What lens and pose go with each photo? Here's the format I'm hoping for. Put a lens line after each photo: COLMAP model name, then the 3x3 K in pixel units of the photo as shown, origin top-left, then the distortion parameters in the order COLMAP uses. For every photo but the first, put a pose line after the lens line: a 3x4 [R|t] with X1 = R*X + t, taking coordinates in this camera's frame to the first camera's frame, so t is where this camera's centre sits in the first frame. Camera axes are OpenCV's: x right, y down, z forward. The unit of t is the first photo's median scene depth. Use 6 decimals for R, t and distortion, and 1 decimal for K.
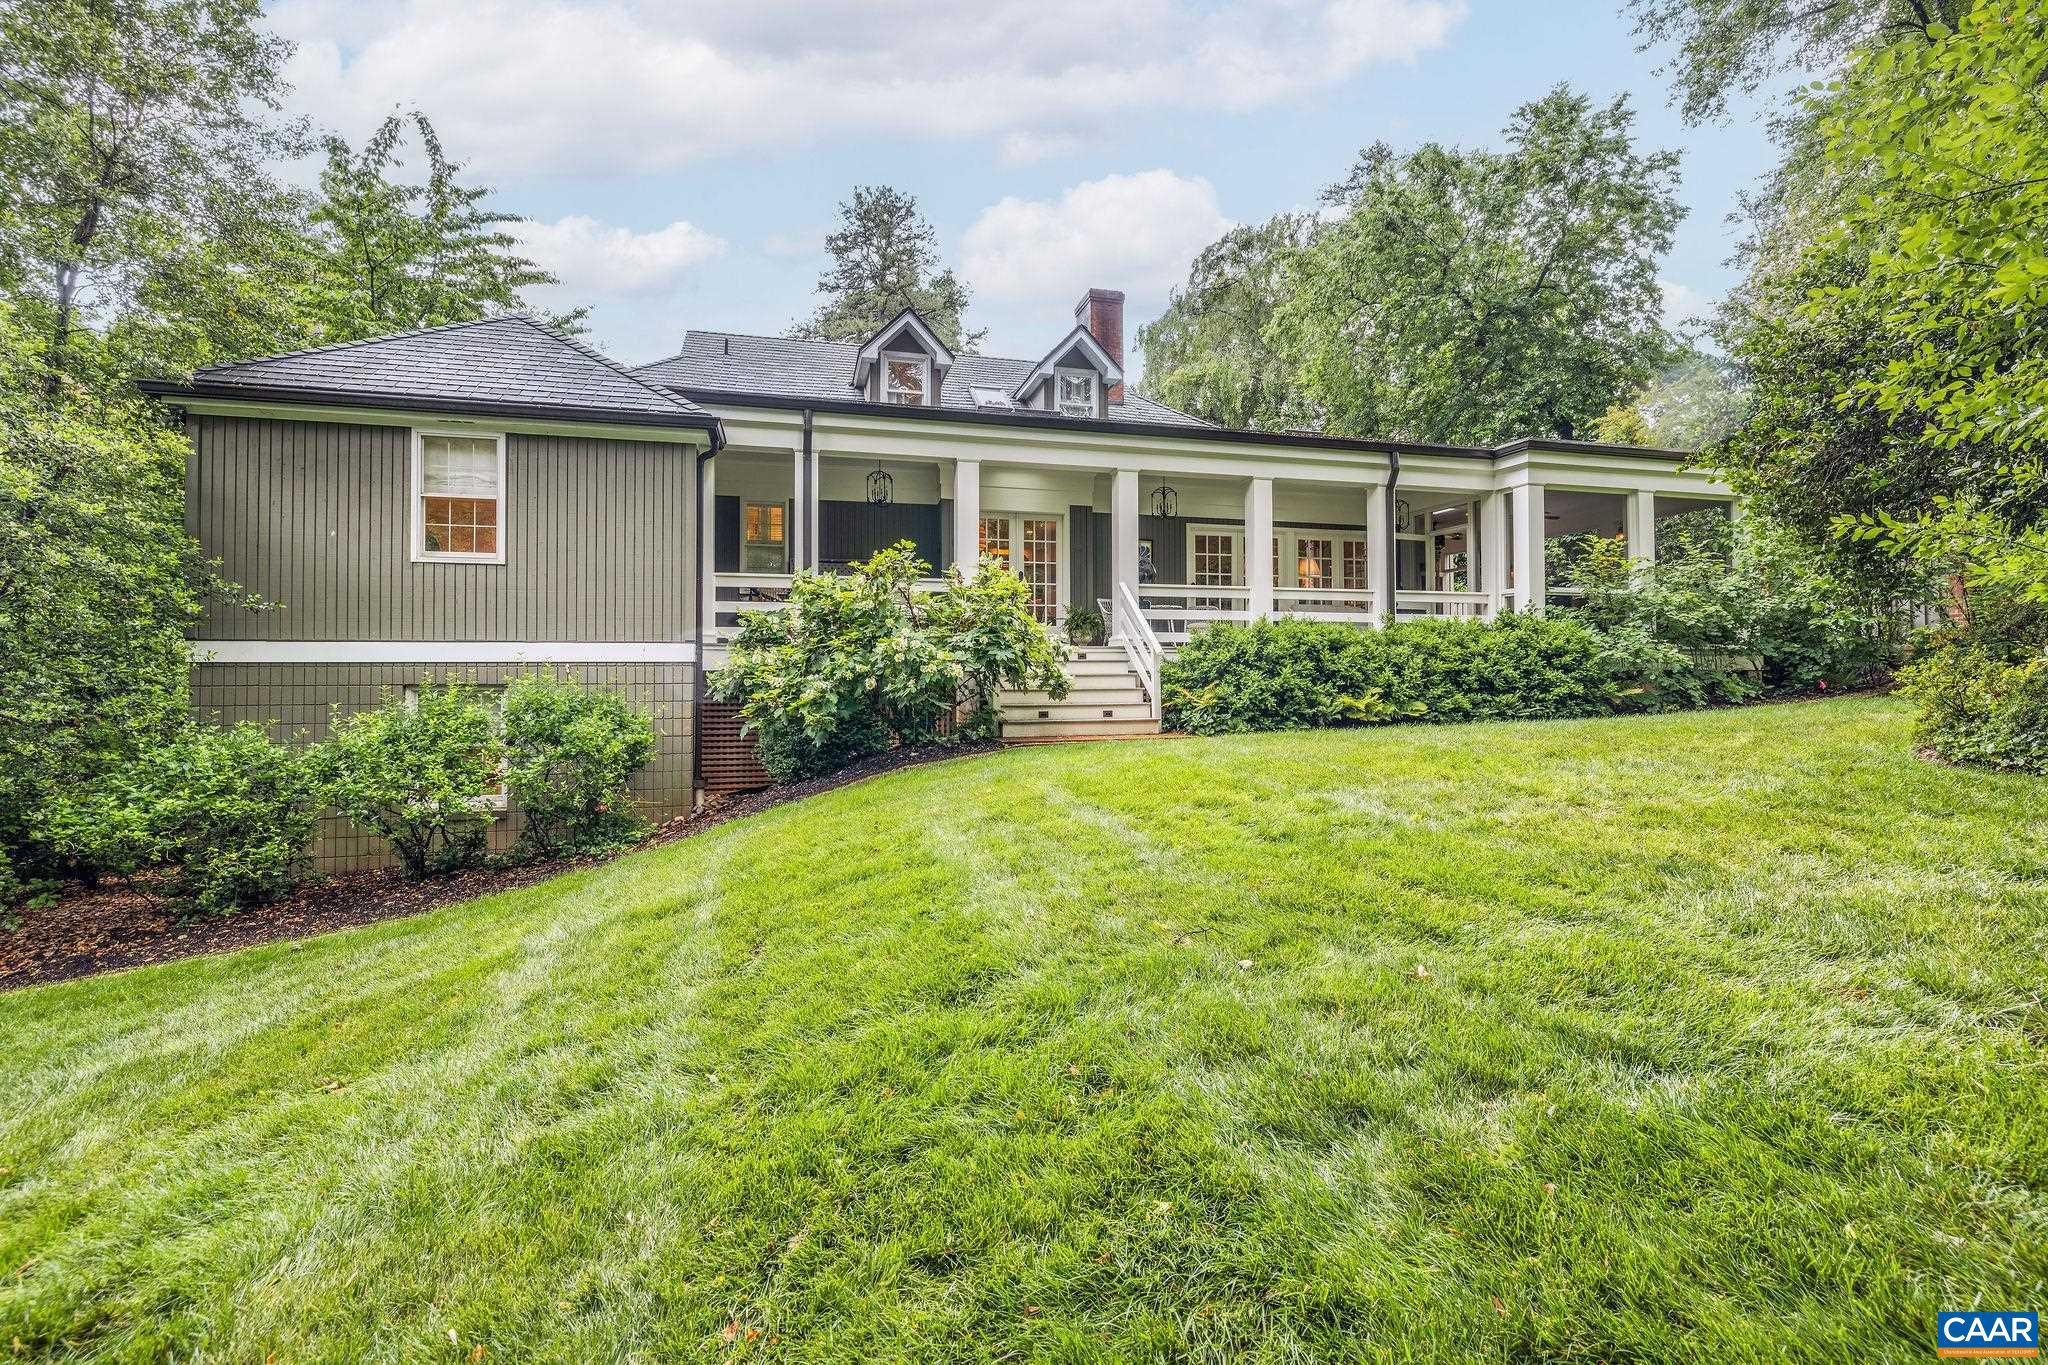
lens RADIAL K [[885.1, 0, 1030.9], [0, 885.1, 659.1], [0, 0, 1]] dist [-0.000210, 0.000011]
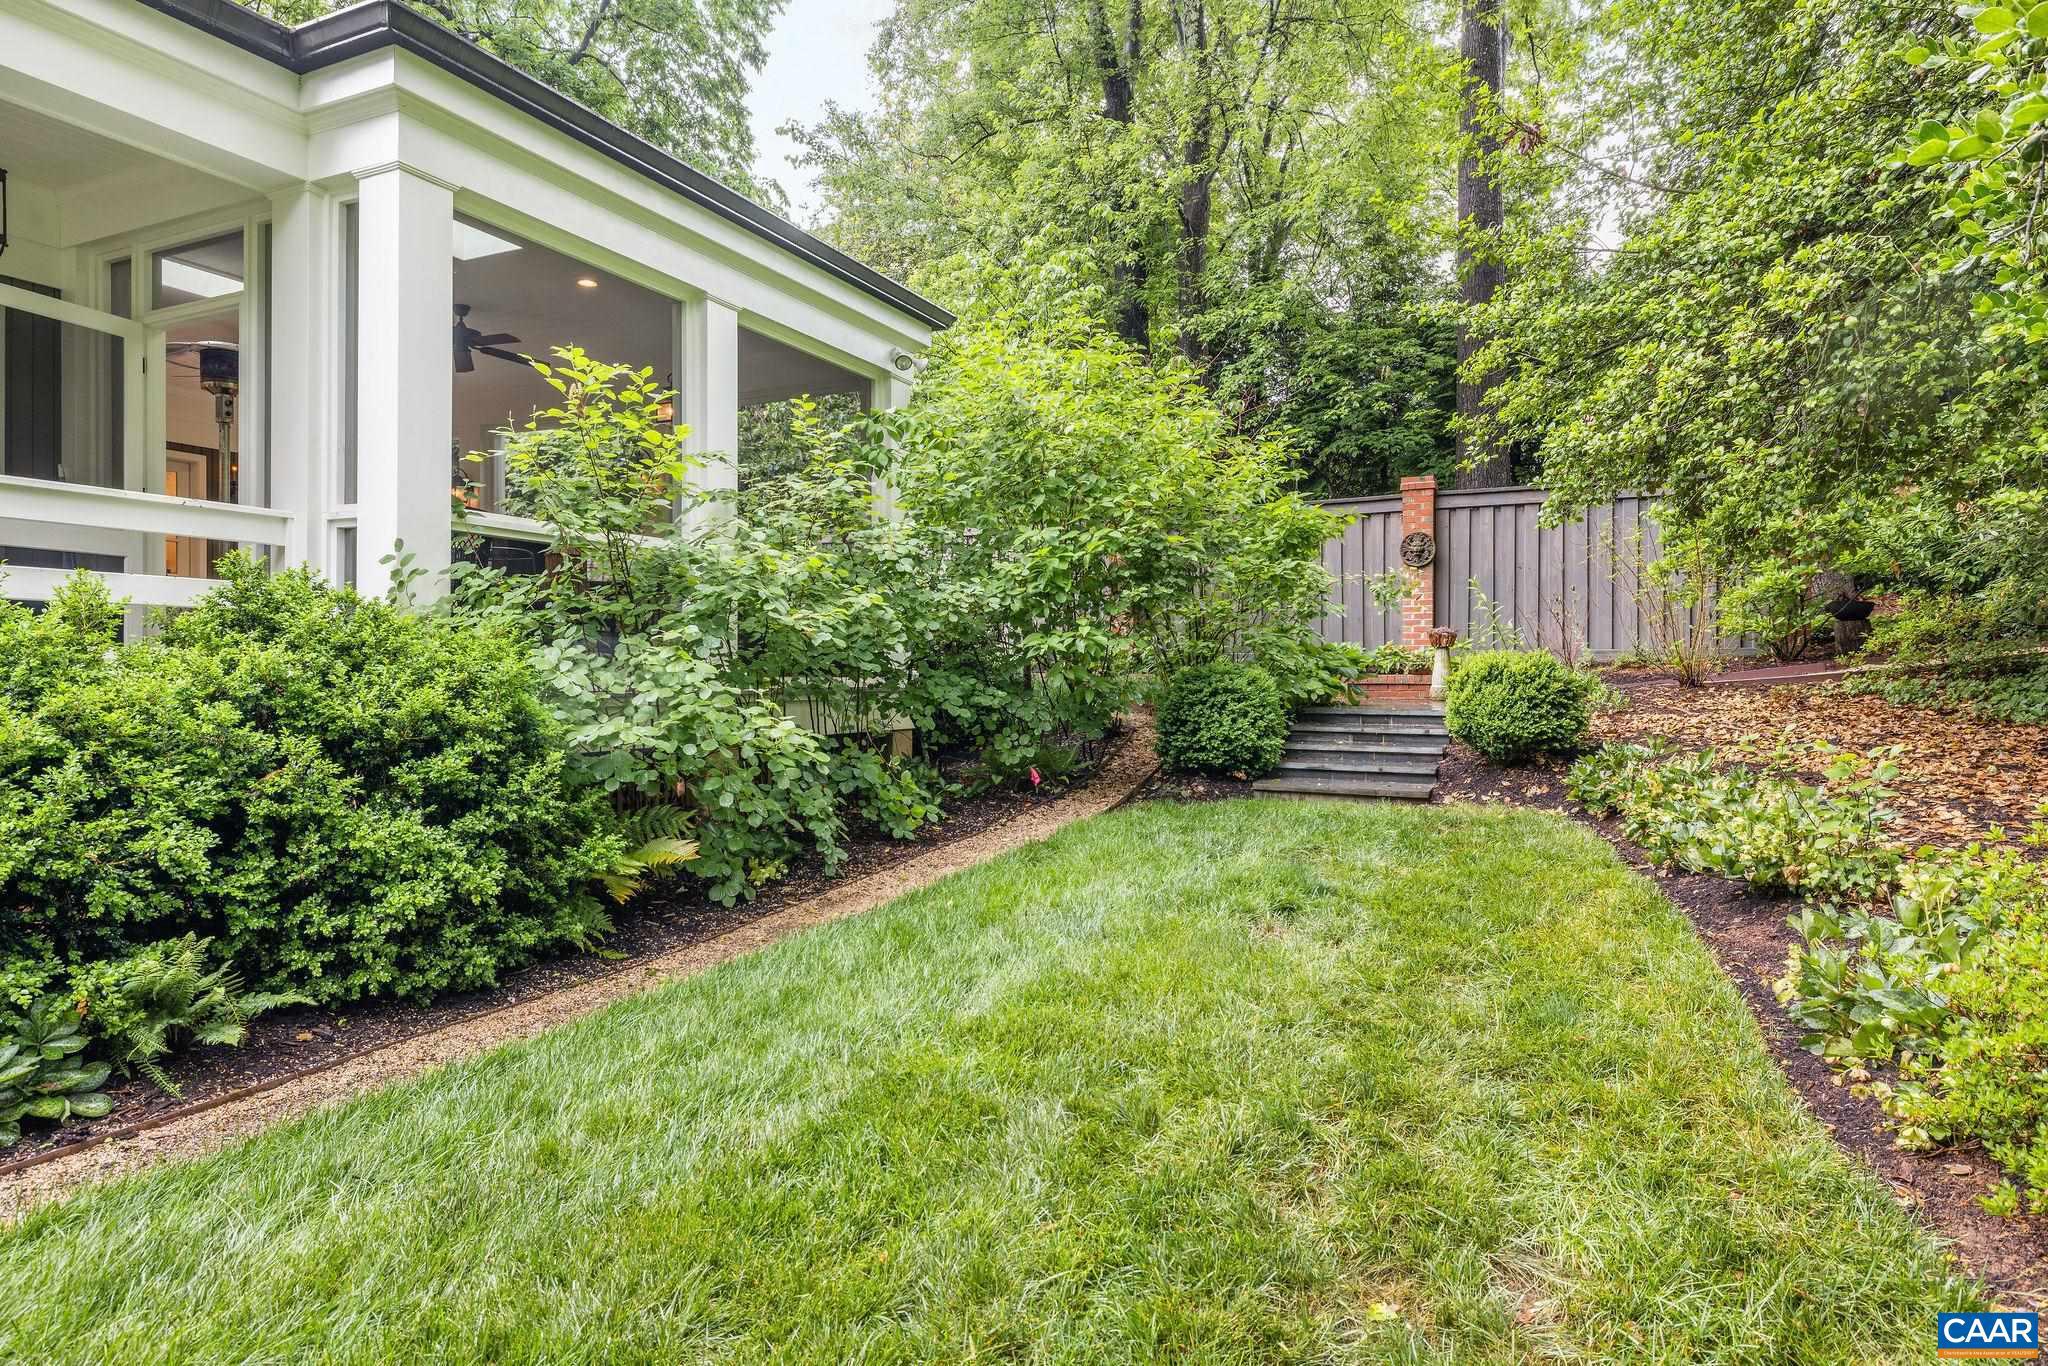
lens RADIAL K [[1201.6, 0, 1024.3], [0, 1201.6, 665.8], [0, 0, 1]] dist [-0.005777, 0.001620]
pose [[0.658032, 0.011881, 0.752896, 0.445636], [-0.018792, 0.999823, 0.000647, -0.031745], [-0.752755, -0.014574, 0.658139, 0.633528]]
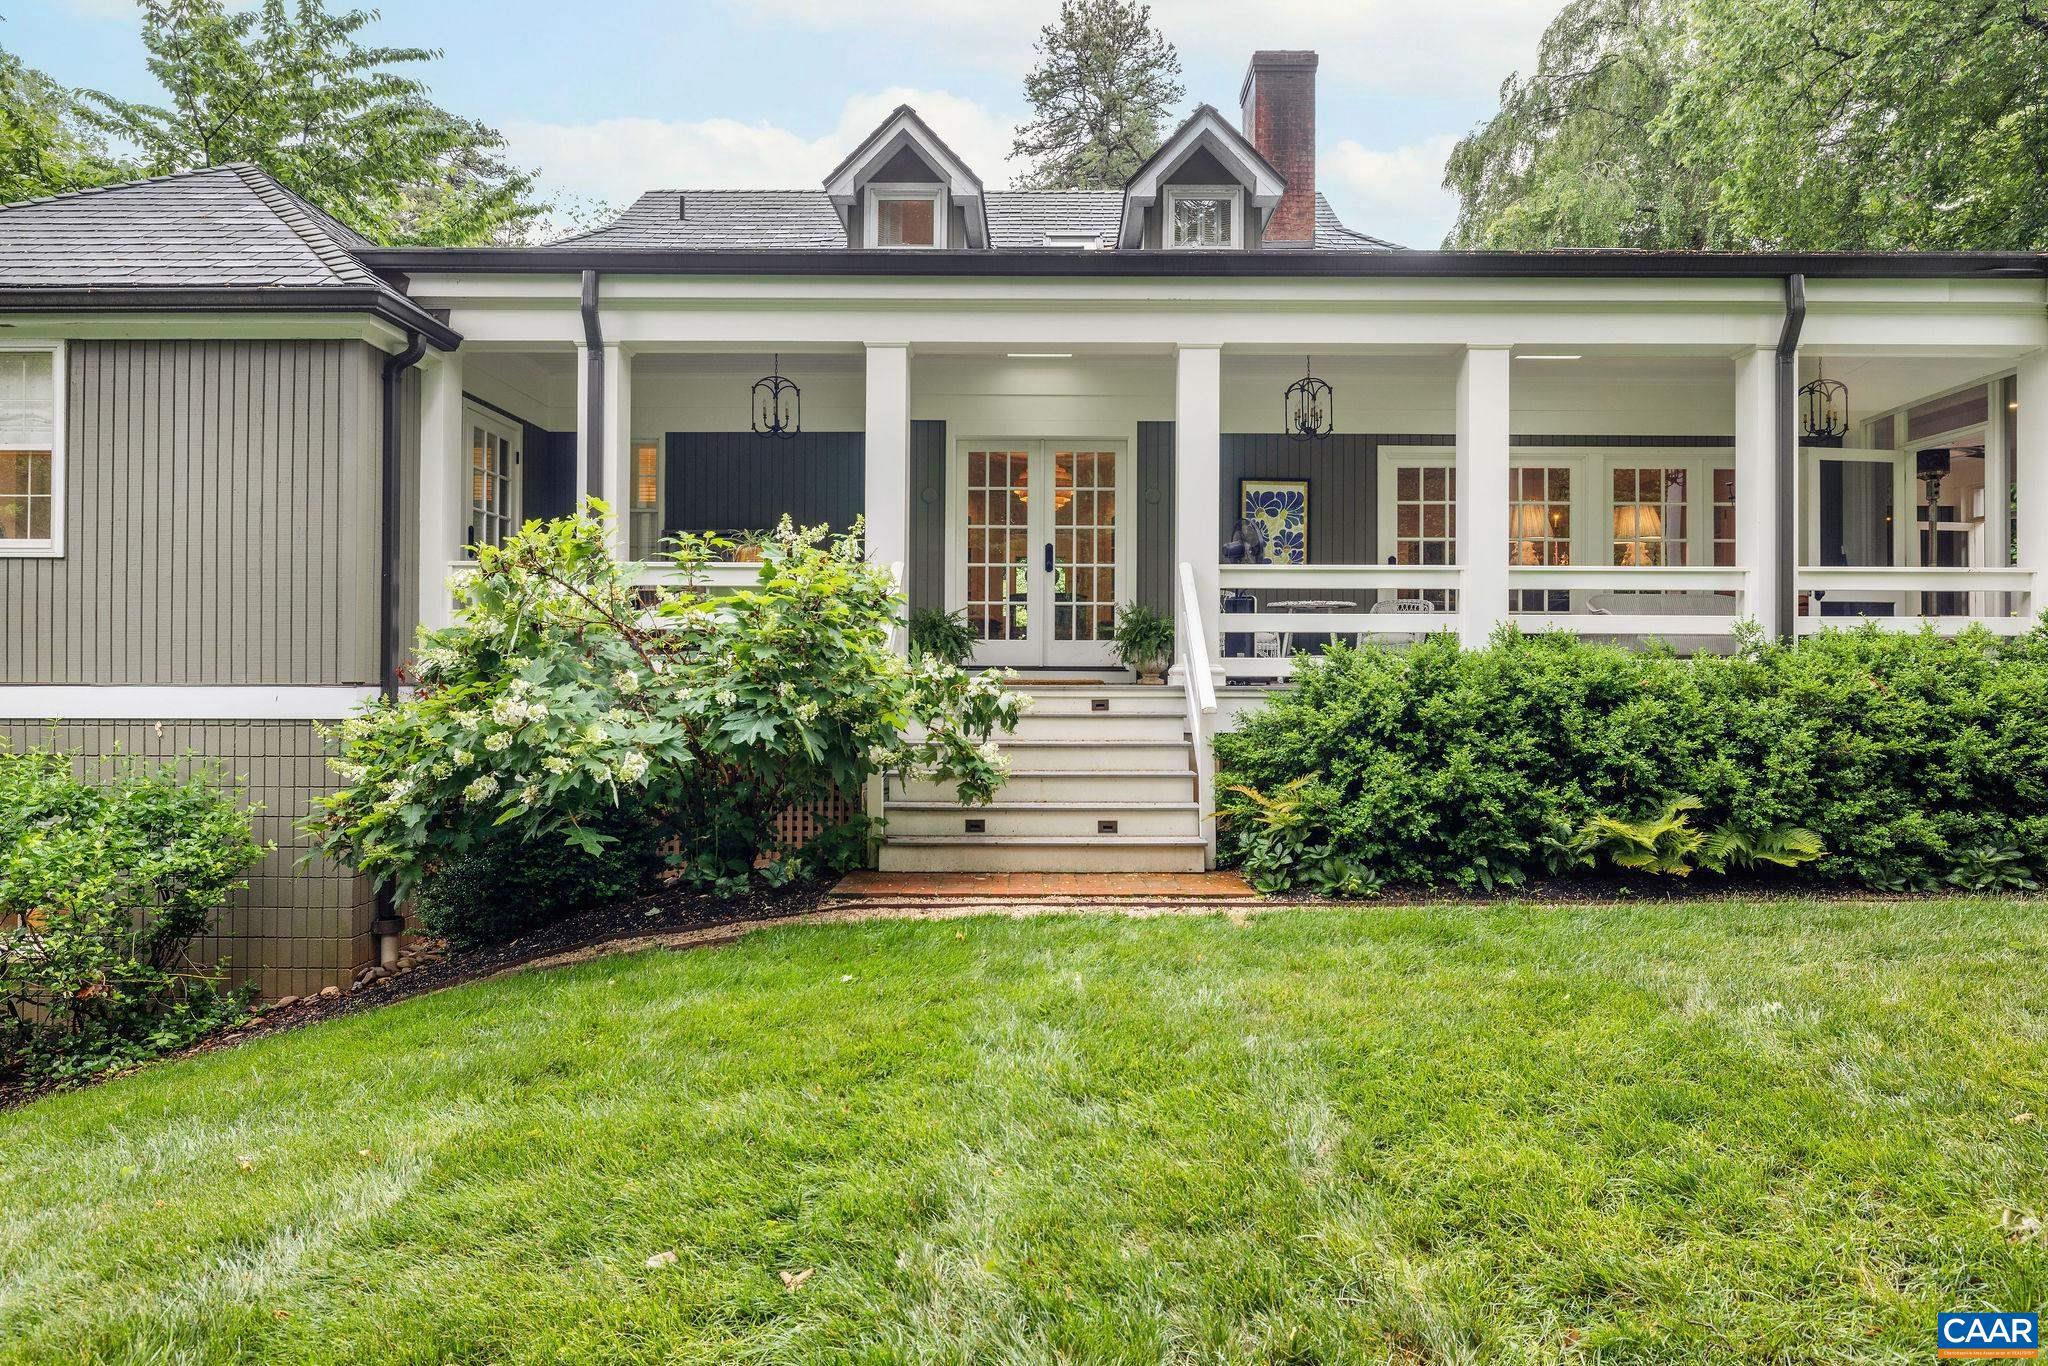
lens RADIAL K [[1201.6, 0, 1024.3], [0, 1201.6, 665.8], [0, 0, 1]] dist [-0.005777, 0.001620]
pose [[0.964874, 0.005675, -0.262651, 0.211611], [-0.003103, 0.999943, 0.010206, -0.035364], [0.262694, -0.009032, 0.964837, 0.314067]]
